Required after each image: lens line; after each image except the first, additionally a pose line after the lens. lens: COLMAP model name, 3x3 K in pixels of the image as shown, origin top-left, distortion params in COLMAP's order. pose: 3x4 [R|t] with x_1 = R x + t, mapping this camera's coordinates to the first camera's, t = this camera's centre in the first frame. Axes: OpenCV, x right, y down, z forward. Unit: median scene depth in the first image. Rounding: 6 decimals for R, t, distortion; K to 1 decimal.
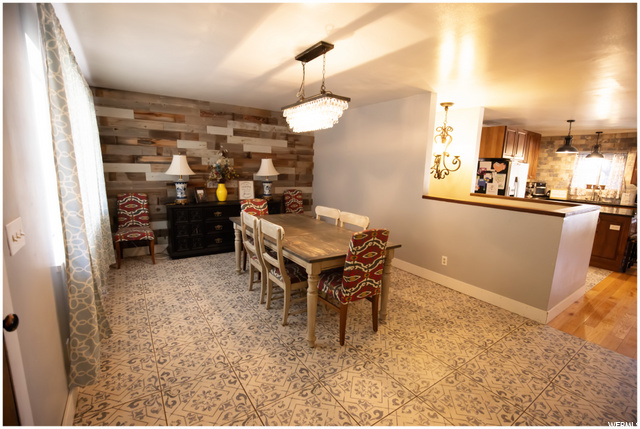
lens RADIAL K [[289.0, 0, 322.7], [0, 289.0, 217.3], [0, 0, 1]] dist [-0.036423, 0.006719]
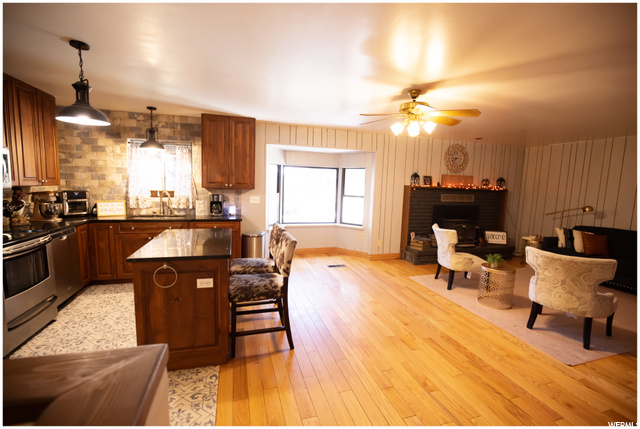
lens RADIAL K [[289.0, 0, 322.7], [0, 289.0, 217.3], [0, 0, 1]] dist [-0.036423, 0.006719]
pose [[0.305666, -0.132749, 0.942839, 0.634485], [0.141226, 0.985601, 0.092985, -0.089963], [-0.941607, 0.104731, 0.320012, 0.619265]]
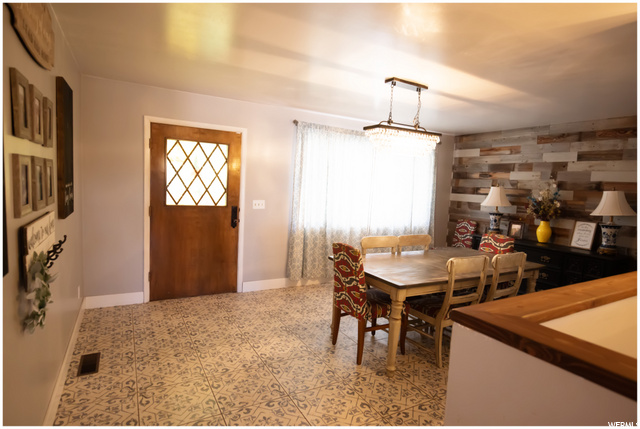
lens RADIAL K [[351.1, 0, 320.0], [0, 351.1, 214.5], [0, 0, 1]] dist [-0.010949, -0.000199]
pose [[-0.090840, 0.050586, -0.994580, 0.739030], [-0.224255, 0.972019, 0.069921, -0.067312], [0.970288, 0.229391, -0.076954, 0.495848]]
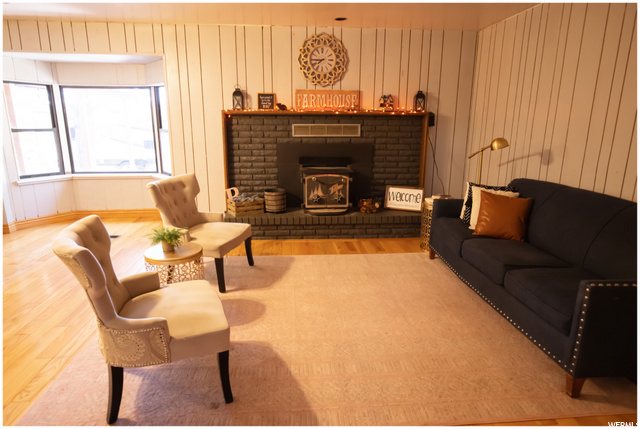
lens RADIAL K [[396.5, 0, 320.0], [0, 396.5, 214.5], [0, 0, 1]] dist [0.001170, 0.000403]
pose [[0.494047, -0.234922, 0.837095, 1.117237], [0.158685, 0.970996, 0.178846, 0.058227], [-0.854831, 0.044476, 0.516997, -0.073196]]
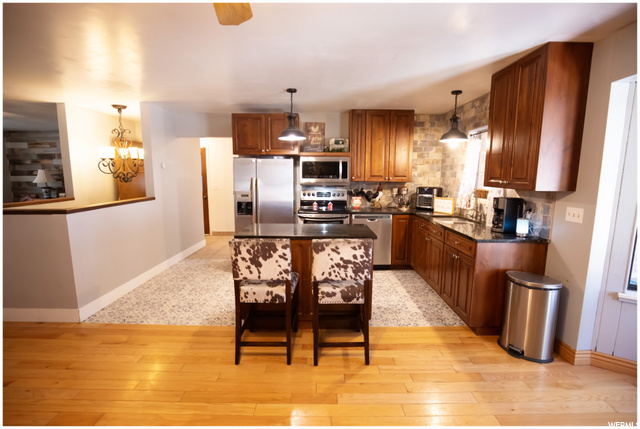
lens RADIAL K [[303.1, 0, 318.0], [0, 303.1, 217.6], [0, 0, 1]] dist [-0.021519, 0.000643]
pose [[0.822549, 0.051074, -0.566396, 1.503565], [-0.074003, 0.997103, -0.017559, -0.043738], [0.563859, 0.056358, 0.823946, 0.520965]]
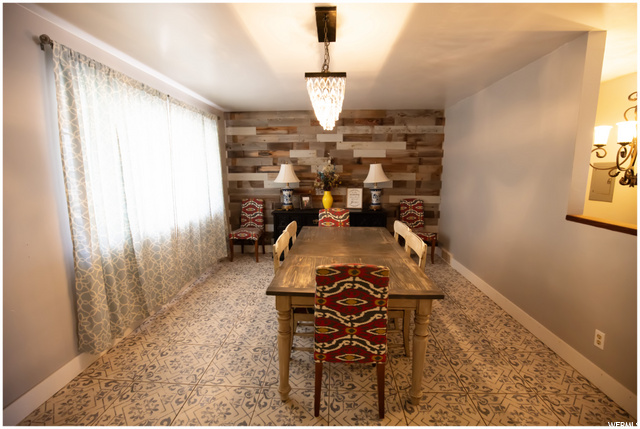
lens RADIAL K [[289.0, 0, 322.7], [0, 289.0, 217.3], [0, 0, 1]] dist [-0.036423, 0.006719]
pose [[0.798263, 0.061769, -0.599133, 0.253800], [-0.075525, 0.997142, 0.002176, -0.030607], [0.597555, 0.043513, 0.800647, 0.217088]]
